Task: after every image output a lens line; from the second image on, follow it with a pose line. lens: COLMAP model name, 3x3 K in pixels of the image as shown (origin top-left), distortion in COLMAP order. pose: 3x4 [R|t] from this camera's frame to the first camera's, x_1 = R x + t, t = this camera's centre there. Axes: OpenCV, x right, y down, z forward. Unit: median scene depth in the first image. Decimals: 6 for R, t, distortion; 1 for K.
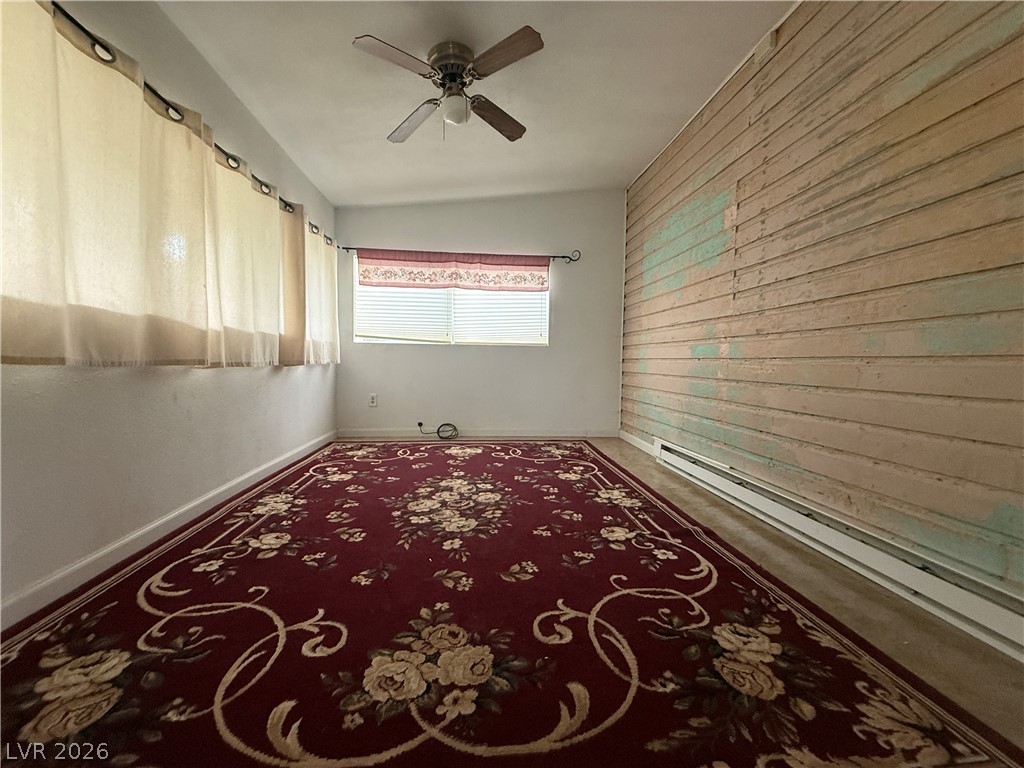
lens RADIAL K [[409.2, 0, 509.9], [0, 409.2, 382.0], [0, 0, 1]] dist [-0.000812, 0.000392]
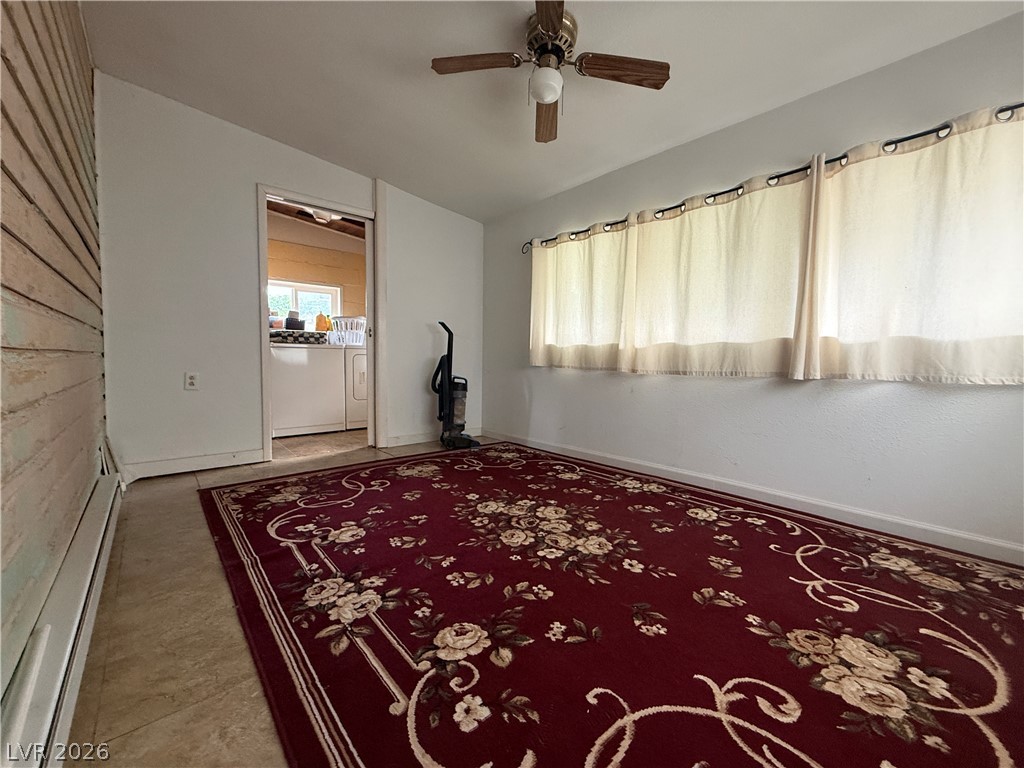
lens RADIAL K [[409.2, 0, 509.9], [0, 409.2, 382.0], [0, 0, 1]] dist [-0.000812, 0.000392]
pose [[-0.815053, 0.003847, -0.579373, 0.455973], [-0.055688, 0.994828, 0.084946, -0.094152], [0.576704, 0.101500, -0.810624, 1.760026]]
